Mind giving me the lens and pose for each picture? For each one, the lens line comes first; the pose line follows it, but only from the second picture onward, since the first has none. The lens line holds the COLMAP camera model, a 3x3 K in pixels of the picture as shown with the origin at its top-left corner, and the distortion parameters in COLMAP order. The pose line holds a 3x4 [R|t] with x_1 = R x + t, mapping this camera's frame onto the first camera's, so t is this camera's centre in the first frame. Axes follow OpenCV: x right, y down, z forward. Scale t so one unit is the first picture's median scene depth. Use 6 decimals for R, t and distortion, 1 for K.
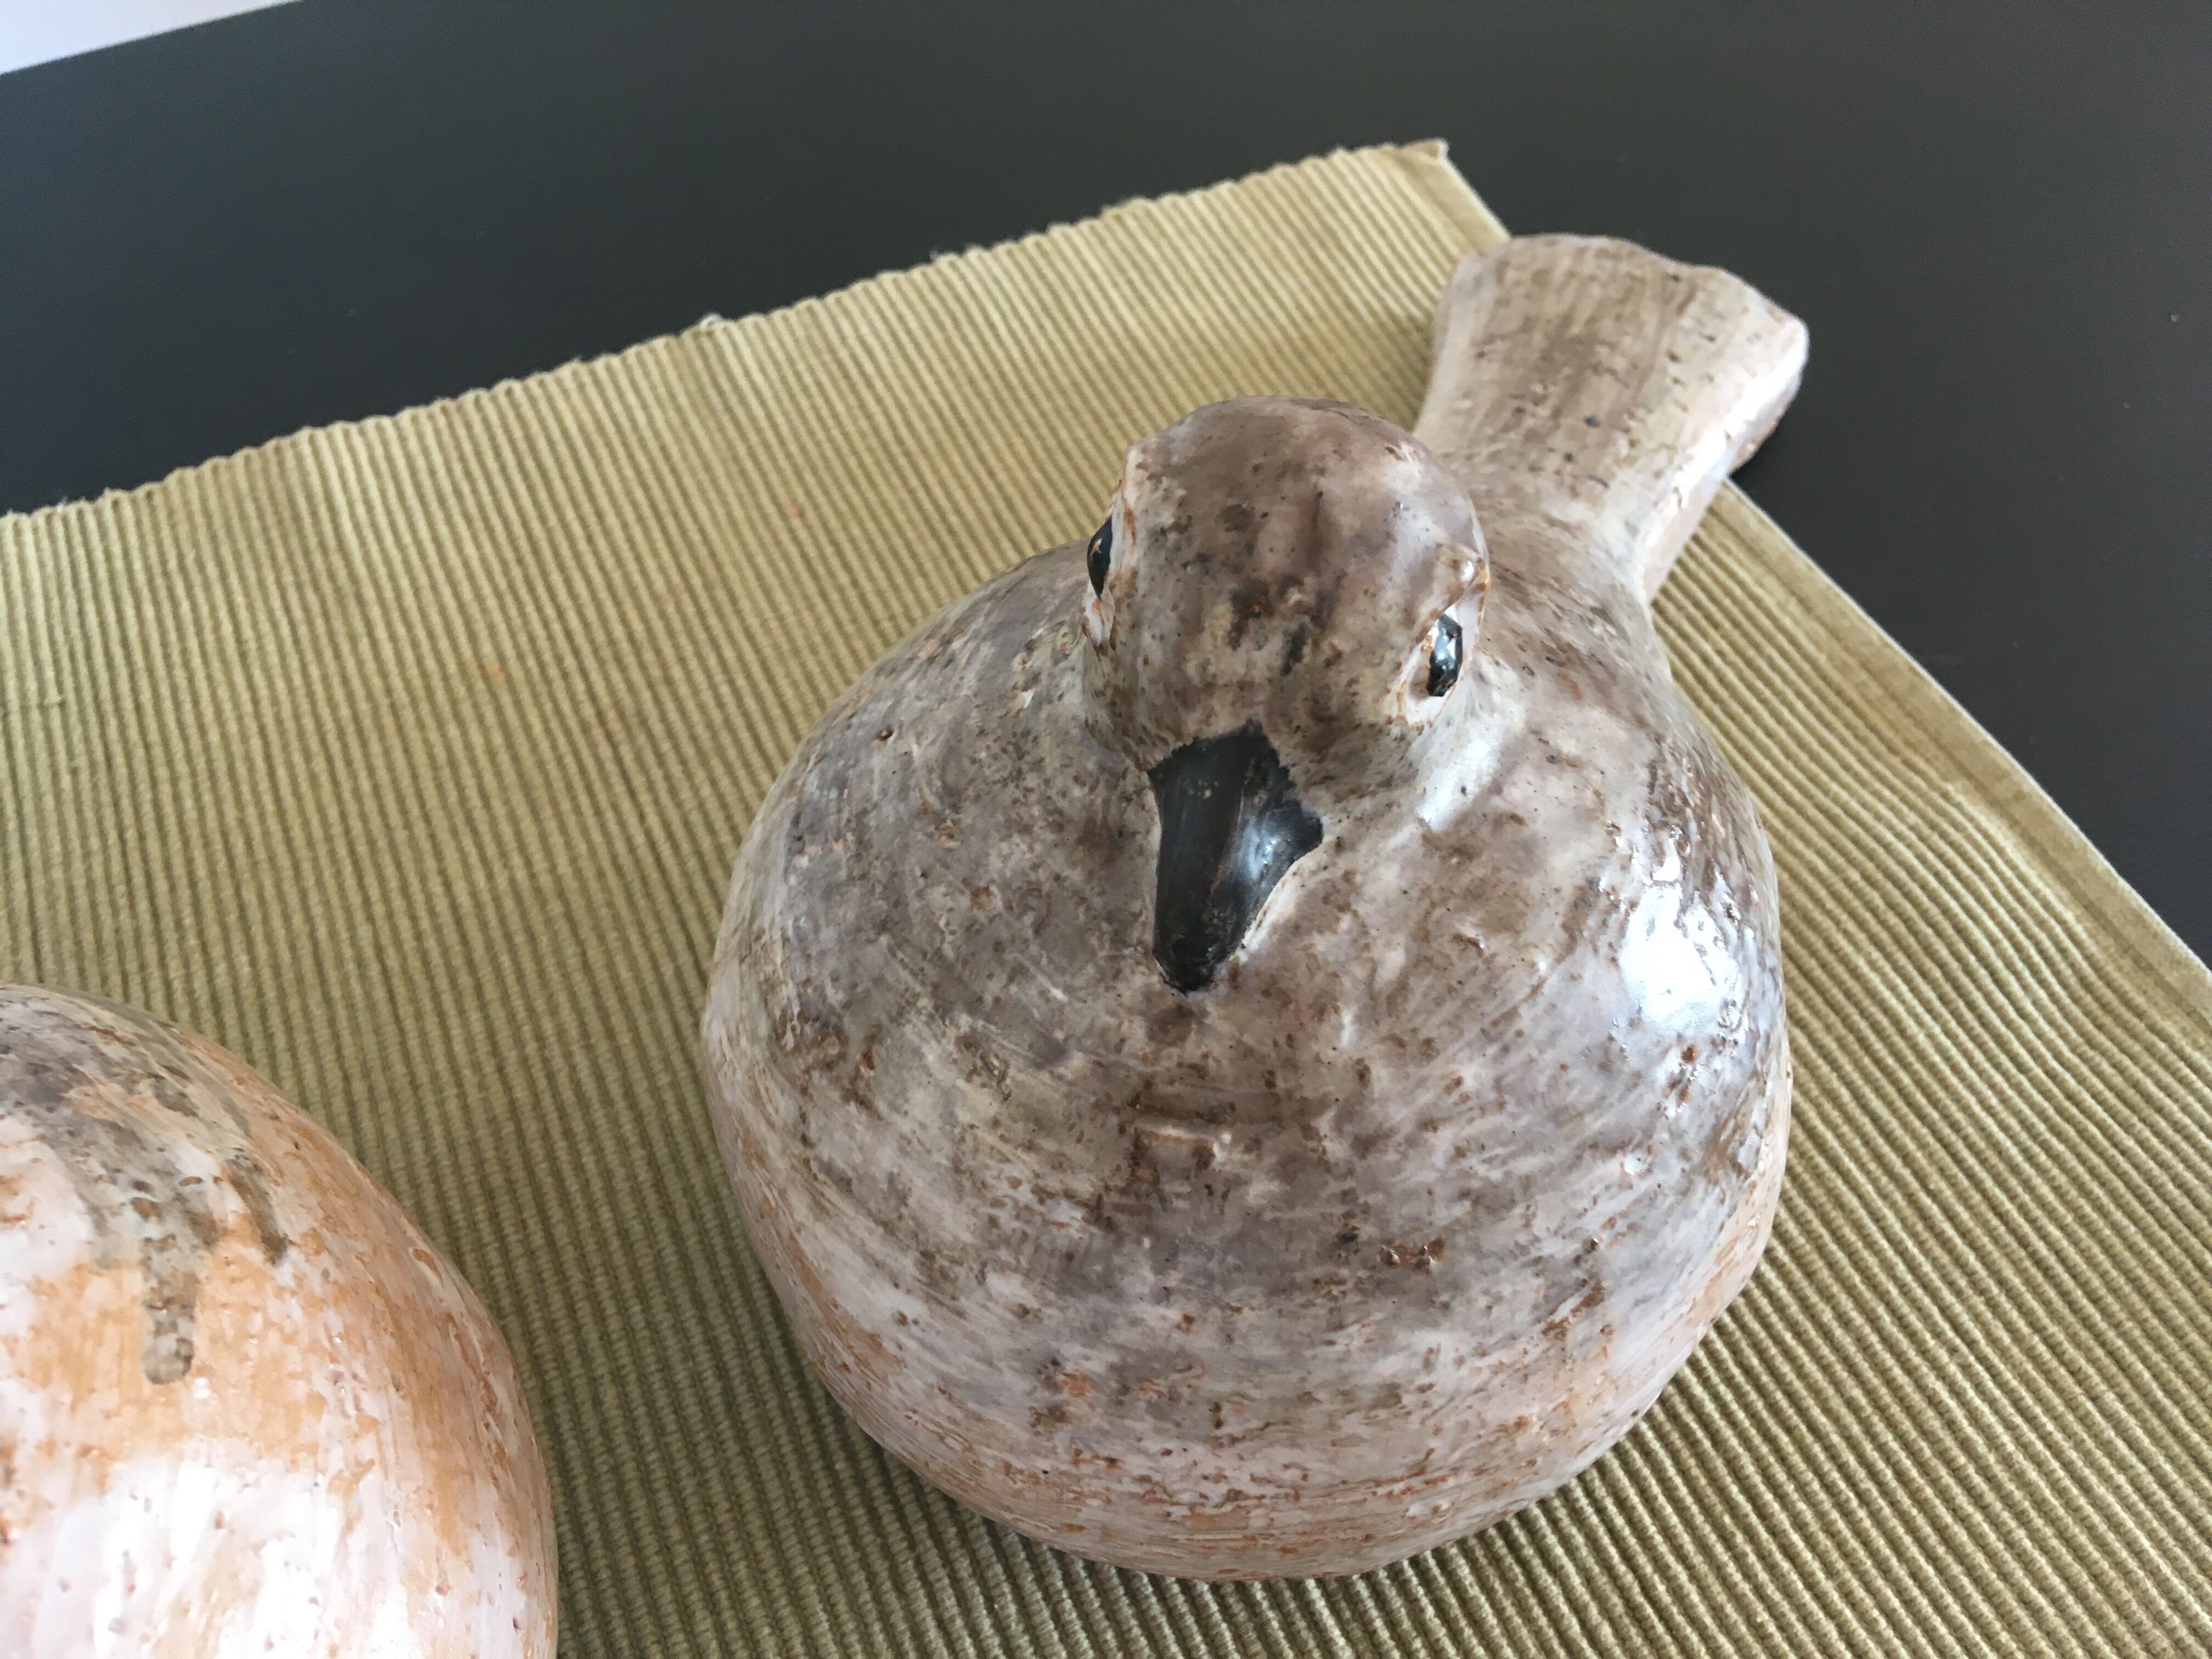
lens RADIAL K [[1908.9, 0, 1114.5], [0, 1908.9, 868.6], [0, 0, 1]] dist [0.112429, -0.212295]
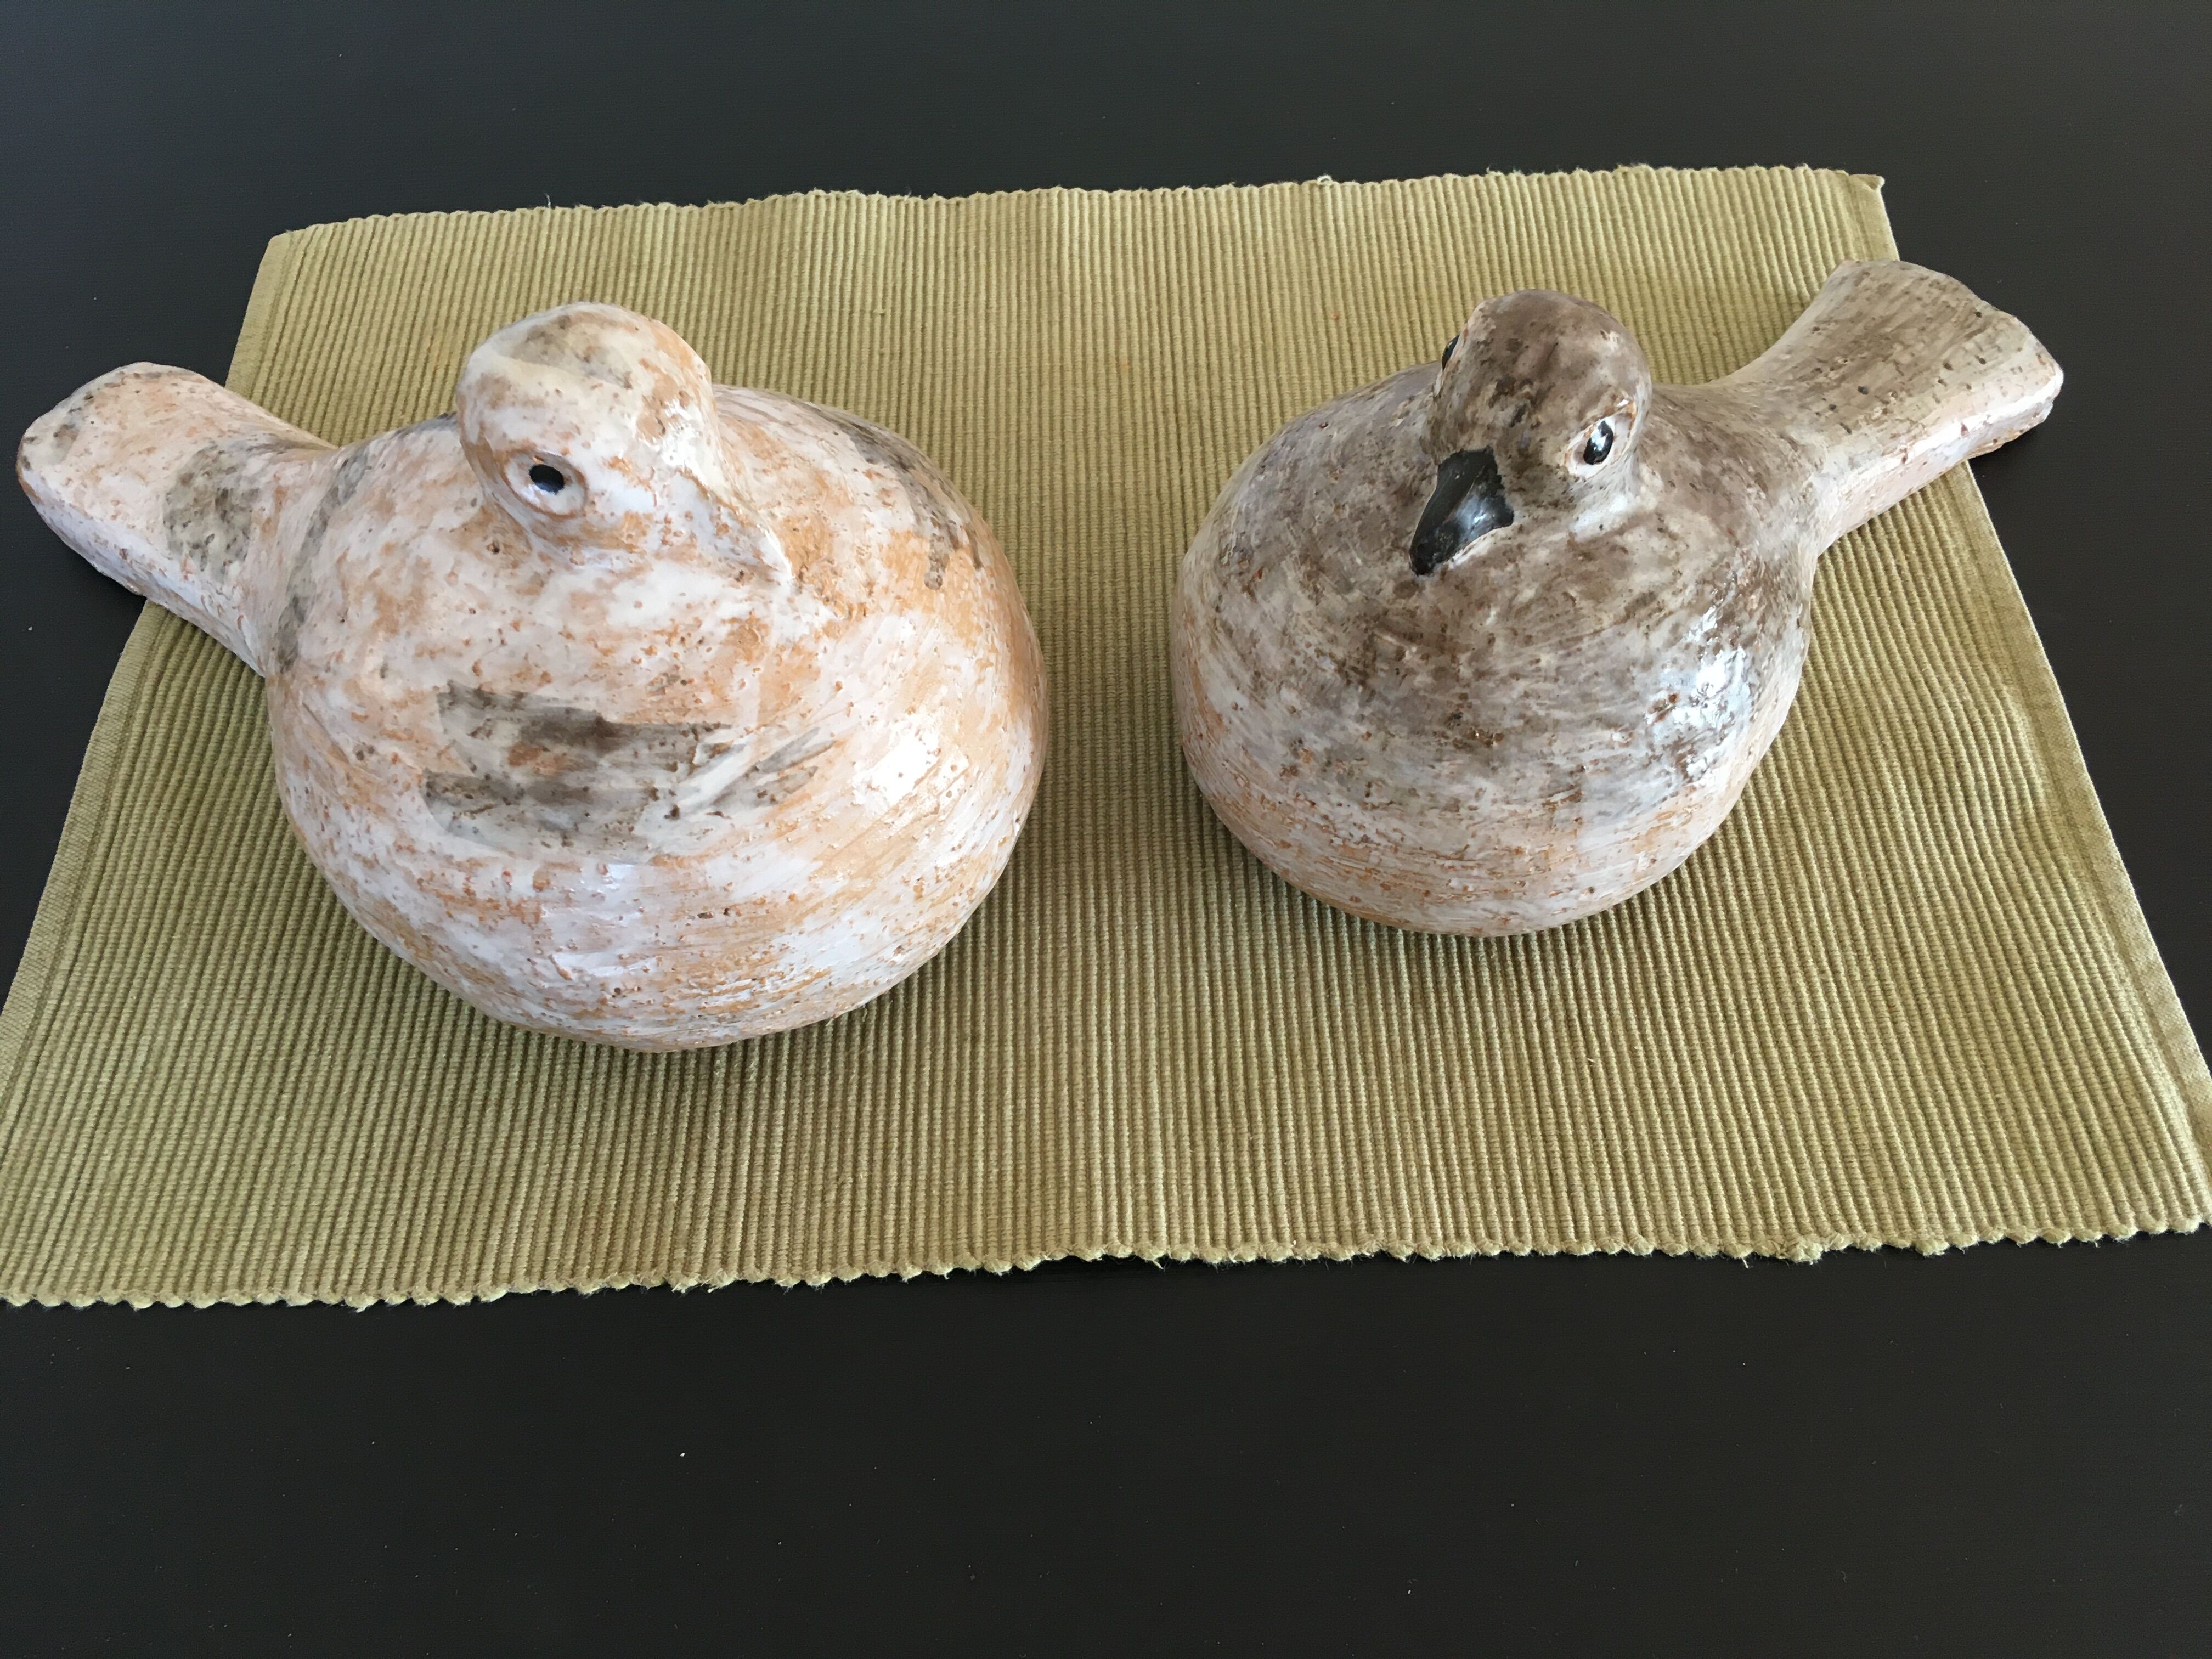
lens RADIAL K [[1908.9, 0, 1114.5], [0, 1908.9, 868.6], [0, 0, 1]] dist [0.112429, -0.212295]
pose [[0.923025, 0.318819, -0.215357, 0.198305], [-0.304188, 0.947465, 0.098889, 0.183782], [0.235571, -0.025768, 0.971515, -0.750806]]
